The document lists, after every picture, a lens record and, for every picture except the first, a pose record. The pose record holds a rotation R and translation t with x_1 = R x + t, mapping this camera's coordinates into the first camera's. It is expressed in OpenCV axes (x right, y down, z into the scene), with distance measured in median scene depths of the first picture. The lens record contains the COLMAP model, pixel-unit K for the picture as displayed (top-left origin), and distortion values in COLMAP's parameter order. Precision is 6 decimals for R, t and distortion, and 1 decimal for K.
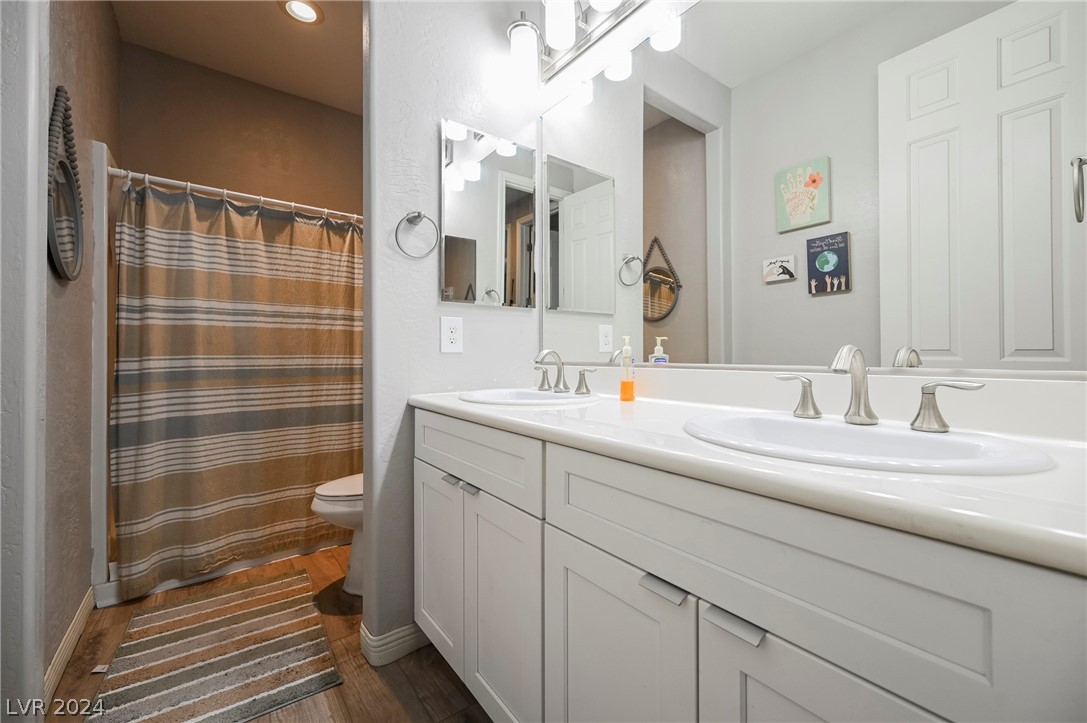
lens RADIAL K [[459.1, 0, 578.1], [0, 459.1, 352.1], [0, 0, 1]] dist [0.000256, -0.000032]
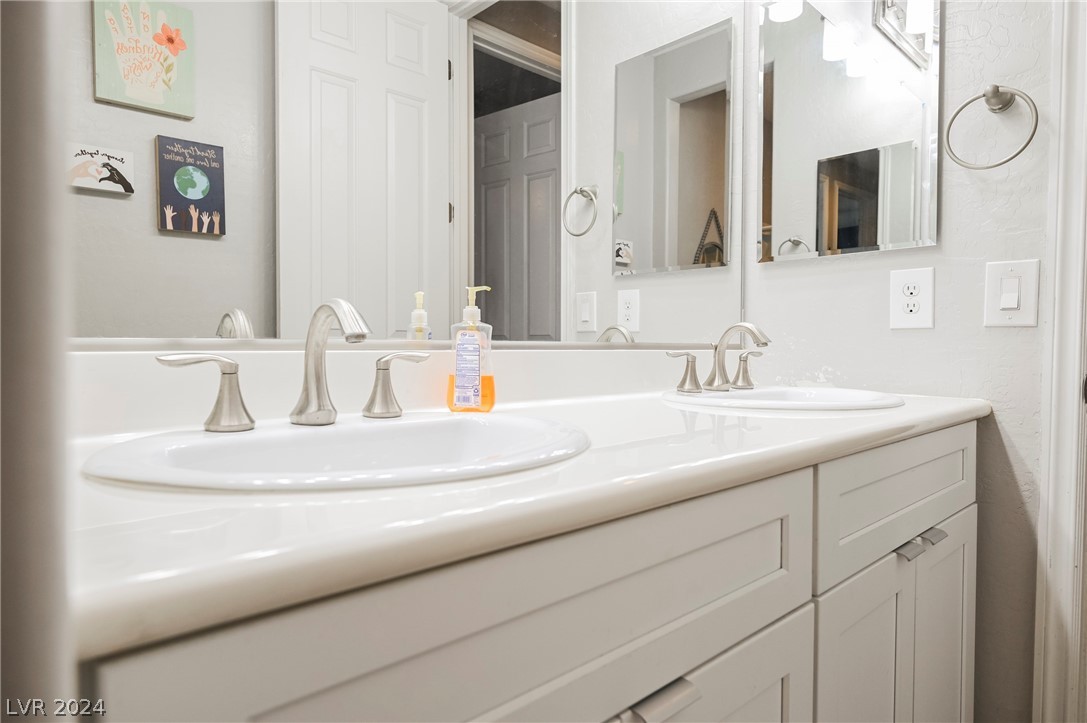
lens RADIAL K [[635.0, 0, 543.5], [0, 635.0, 361.5], [0, 0, 1]] dist [0.005215, 0.001025]
pose [[-0.072594, -0.033756, 0.996790, -0.840037], [-0.011214, 0.999392, 0.033028, 0.027125], [-0.997299, -0.008780, -0.072928, 1.343446]]
